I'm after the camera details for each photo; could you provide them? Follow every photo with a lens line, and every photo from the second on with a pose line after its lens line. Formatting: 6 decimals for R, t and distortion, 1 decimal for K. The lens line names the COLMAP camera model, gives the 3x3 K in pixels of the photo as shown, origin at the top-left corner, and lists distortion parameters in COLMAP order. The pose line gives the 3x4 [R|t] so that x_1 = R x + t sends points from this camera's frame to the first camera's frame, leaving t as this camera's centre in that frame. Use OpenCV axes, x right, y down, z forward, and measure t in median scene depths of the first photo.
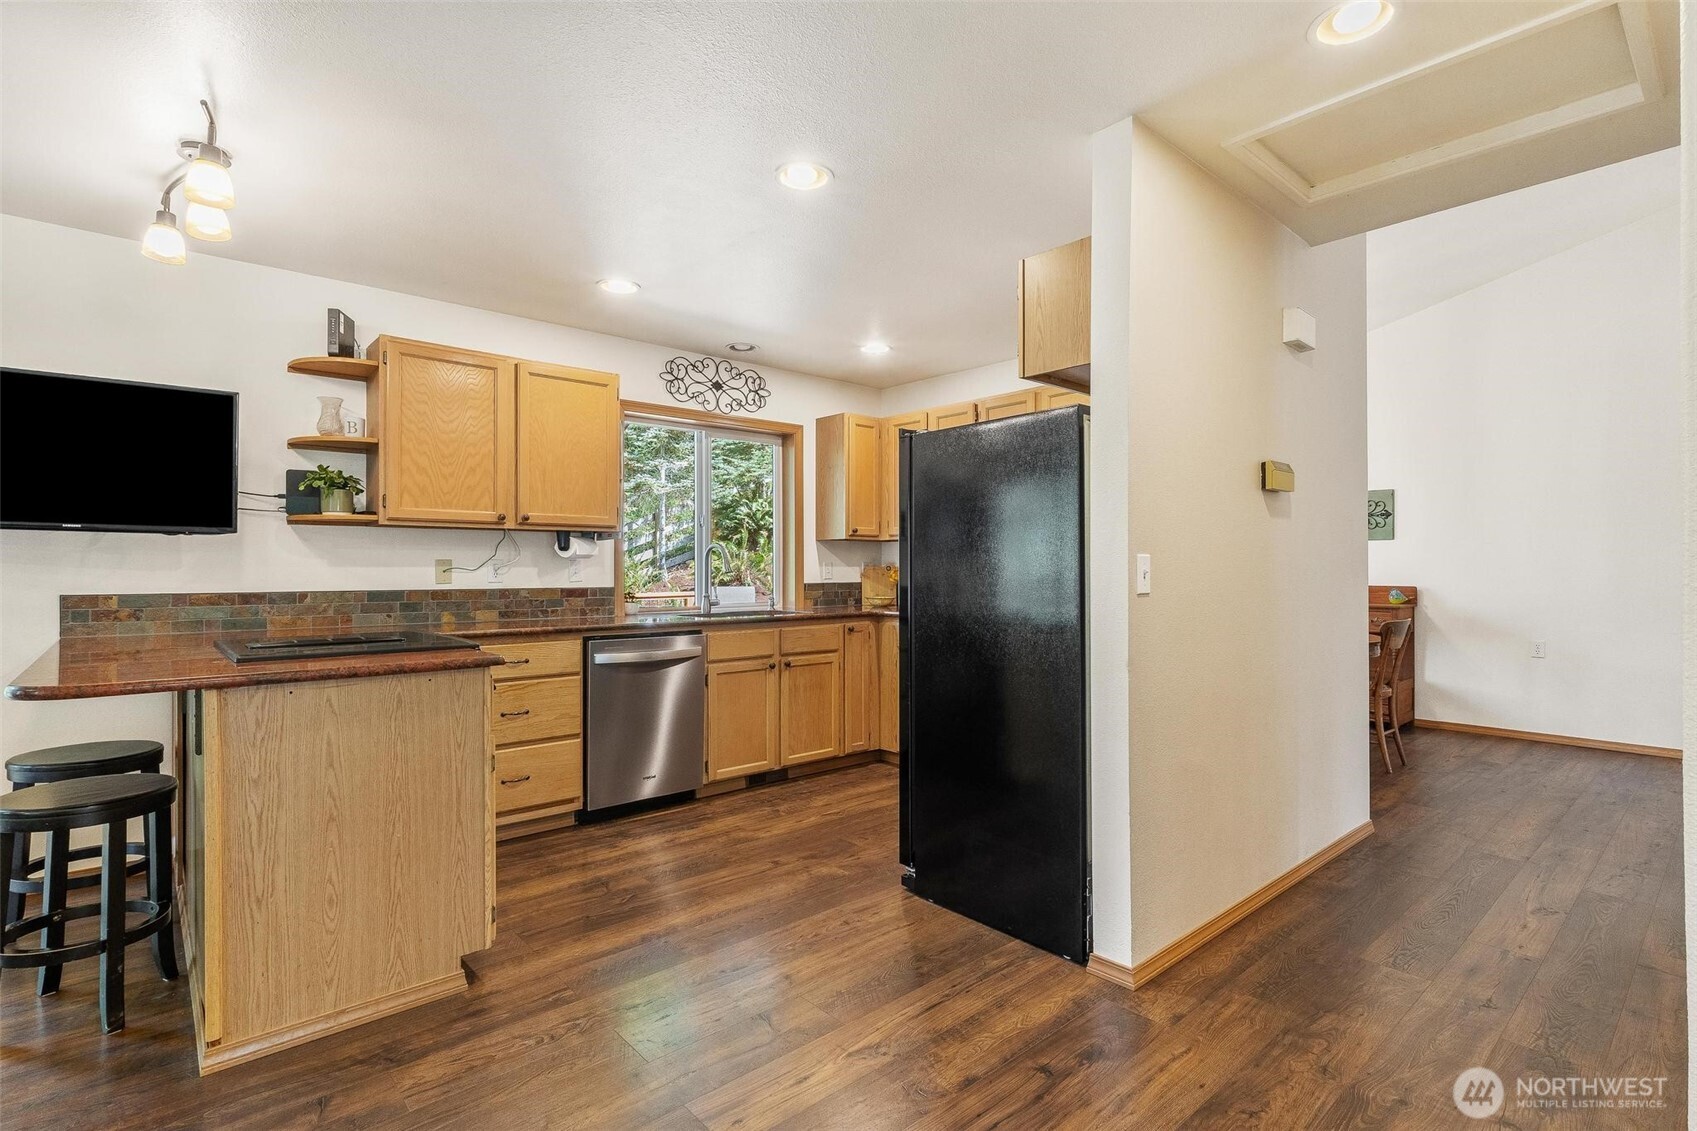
lens RADIAL K [[826.3, 0, 867.3], [0, 826.3, 564.6], [0, 0, 1]] dist [-0.002097, -0.000419]
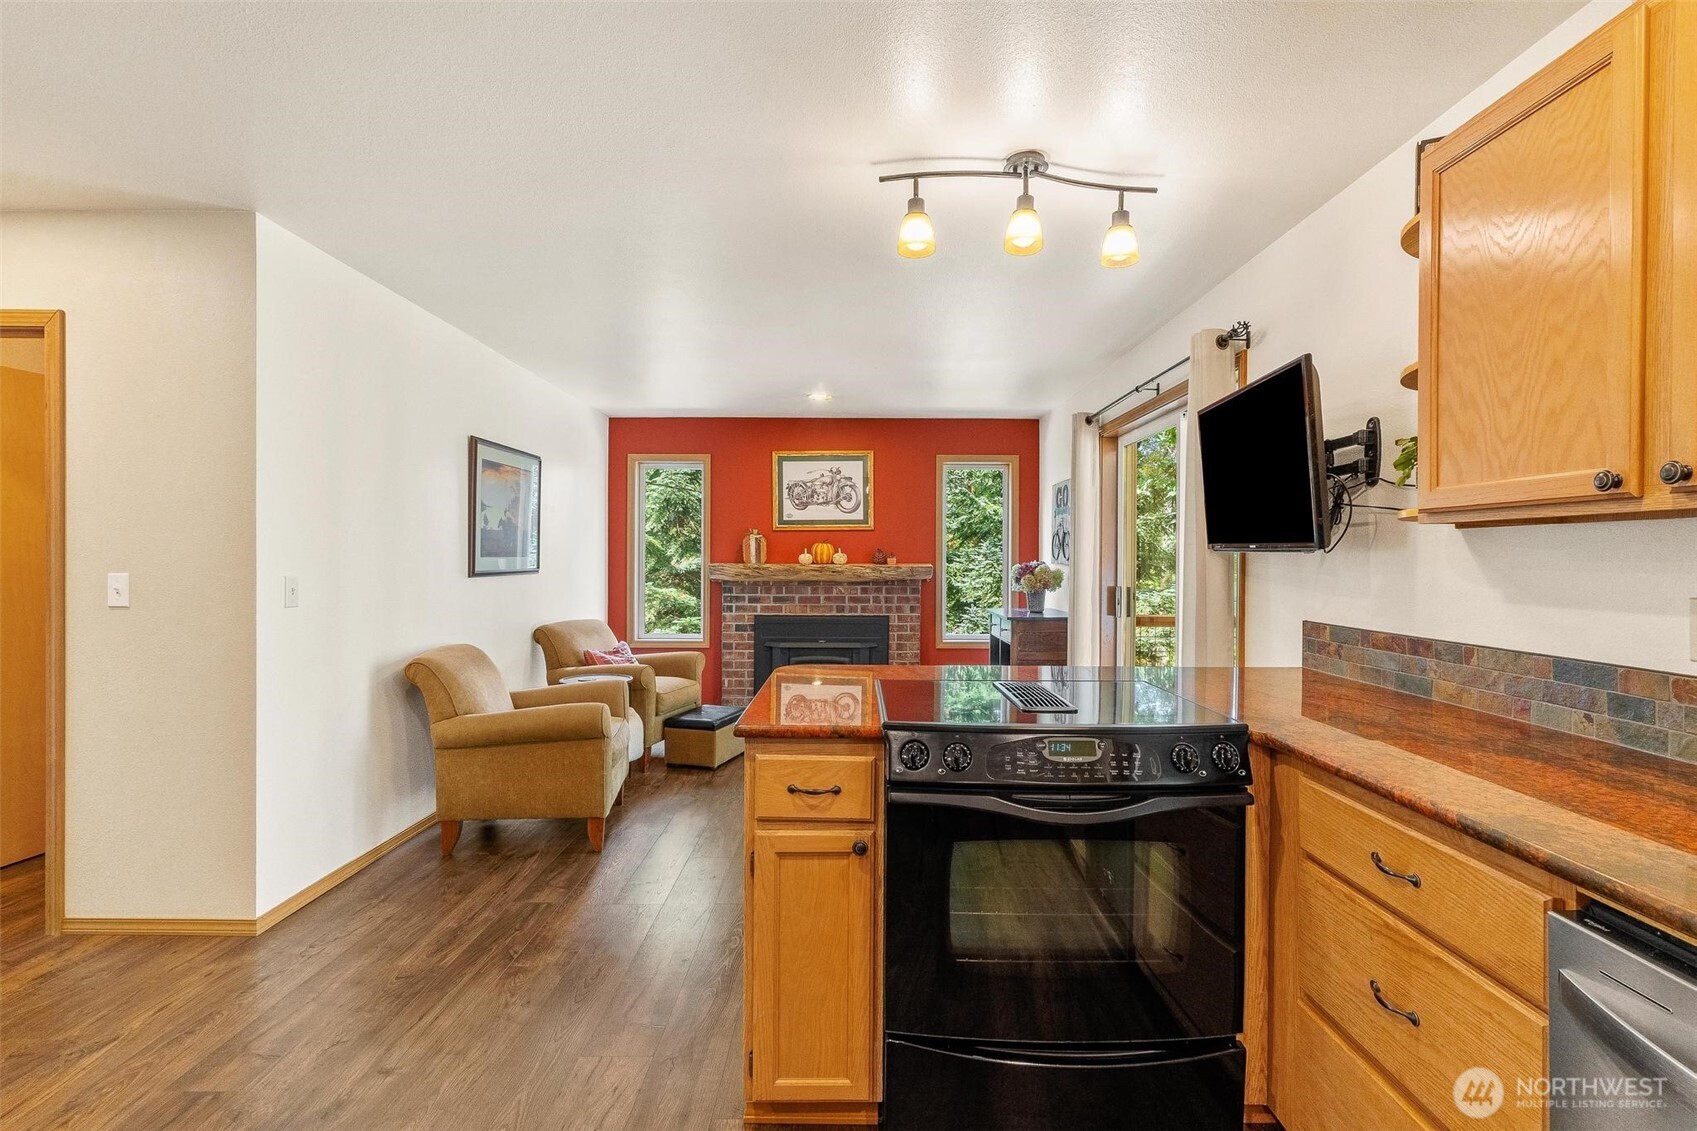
lens RADIAL K [[801.6, 0, 867.0], [0, 801.6, 565.1], [0, 0, 1]] dist [-0.000681, 0.000204]
pose [[-0.661180, 0.003526, -0.750219, 0.011084], [-0.000006, 0.999989, 0.004705, -0.018916], [0.750228, 0.003115, -0.661172, 0.792494]]
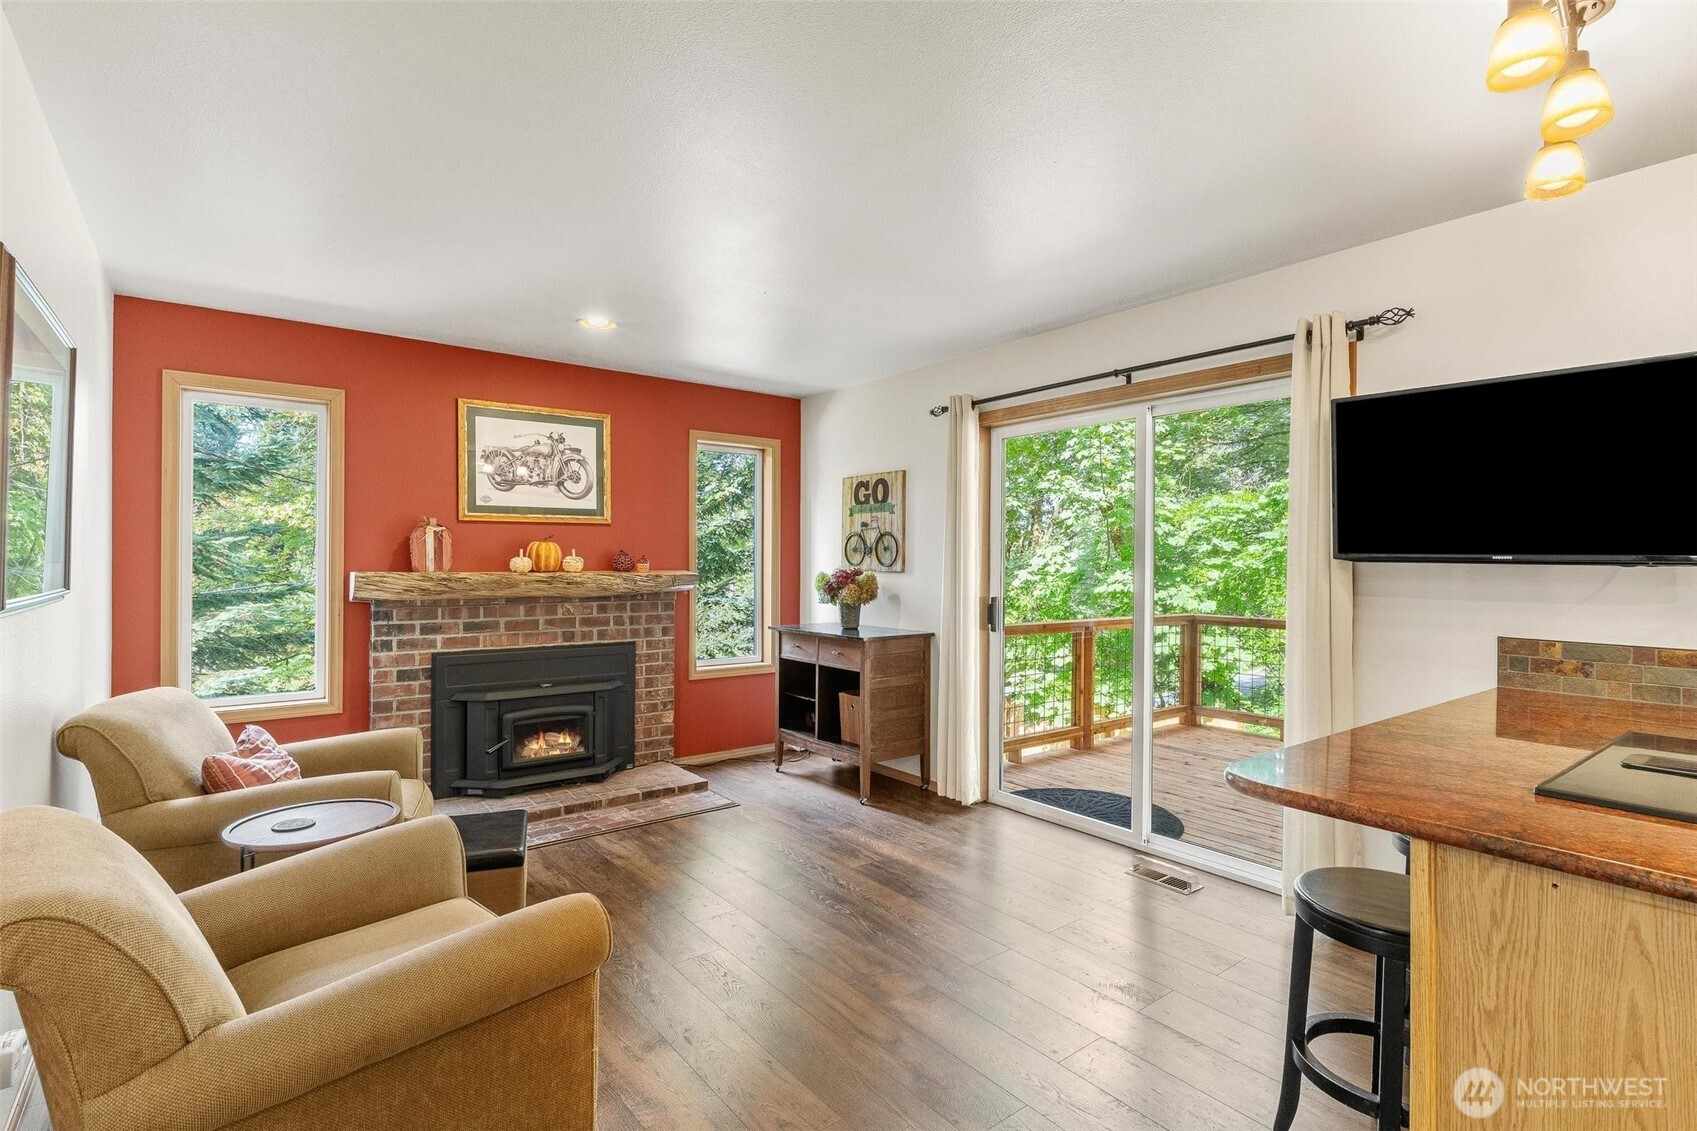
lens RADIAL K [[801.6, 0, 867.0], [0, 801.6, 565.1], [0, 0, 1]] dist [-0.000681, 0.000204]
pose [[-0.069463, 0.003334, -0.997579, -0.059807], [-0.001363, 0.999993, 0.003437, -0.026240], [0.997584, 0.001599, -0.069458, 0.256020]]
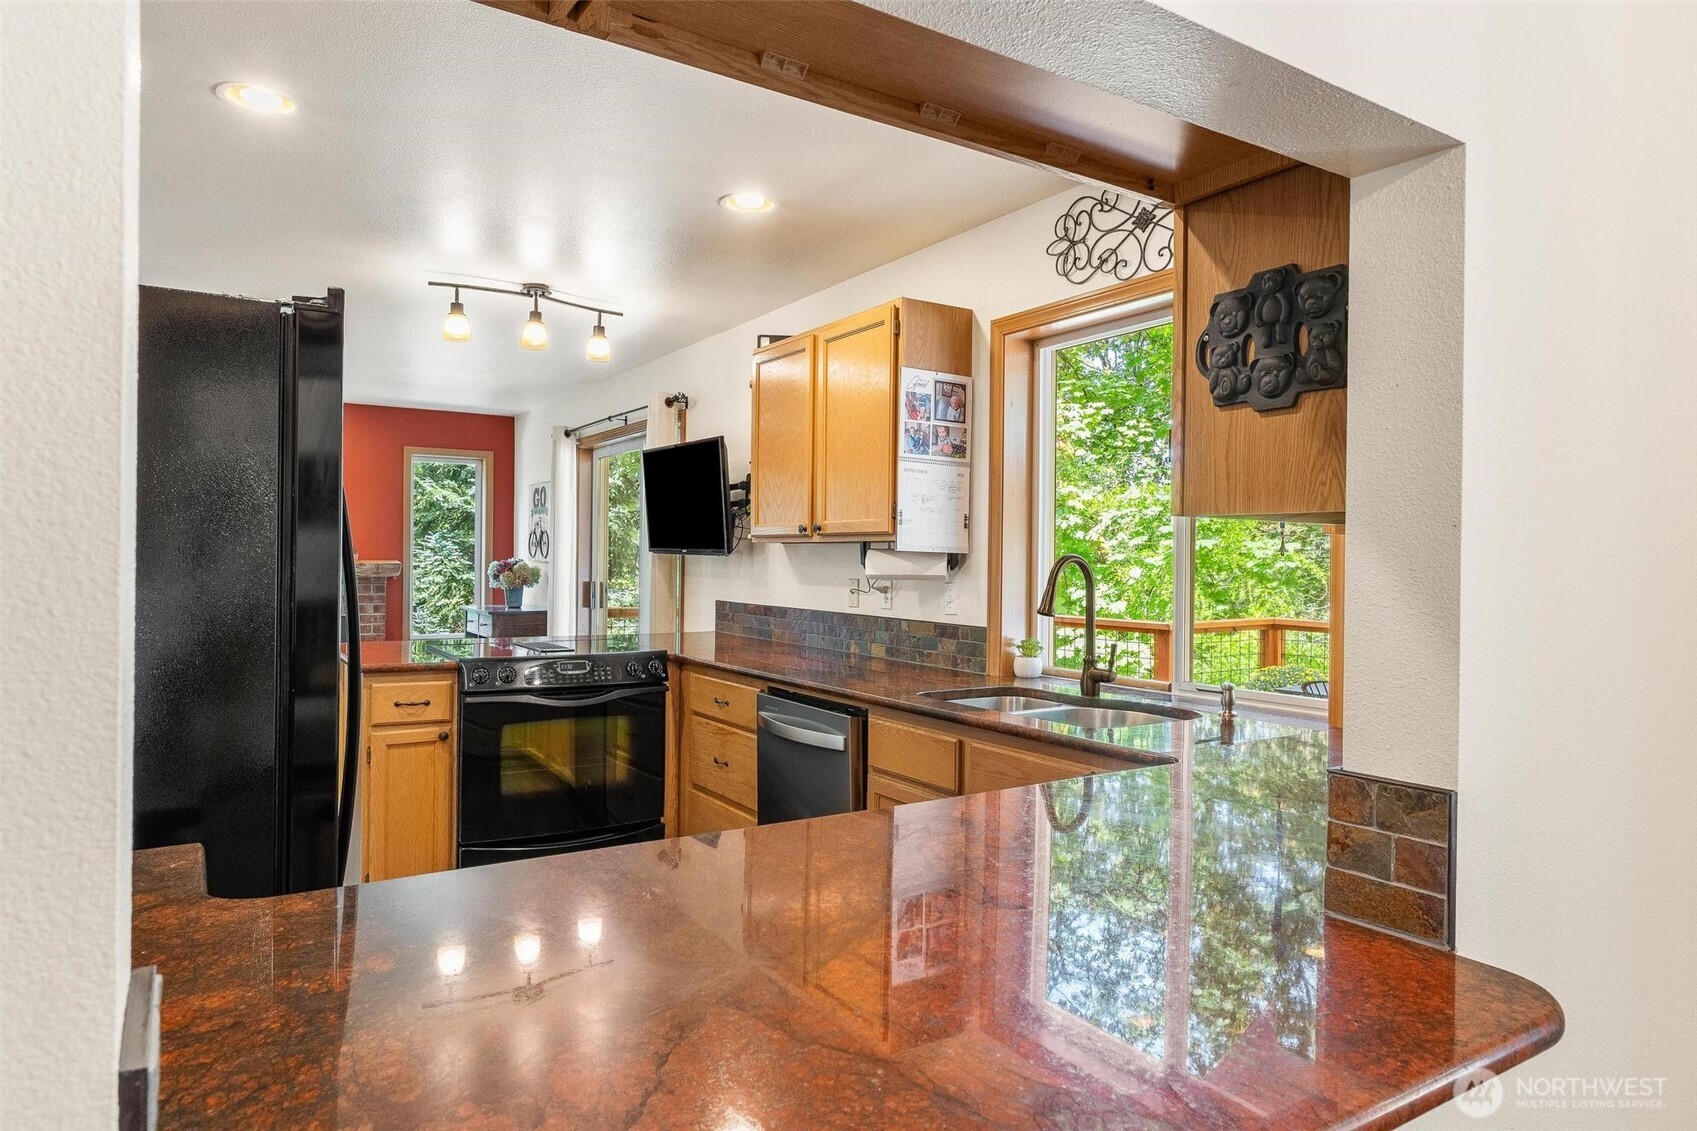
lens RADIAL K [[1019.3, 0, 848.5], [0, 1019.3, 565.5], [0, 0, 1]] dist [-0.000023, 0.000189]
pose [[-0.165412, 0.005679, -0.986208, 0.440194], [-0.006093, 0.999958, 0.006780, -0.022390], [0.986206, 0.007131, -0.165371, 0.972120]]
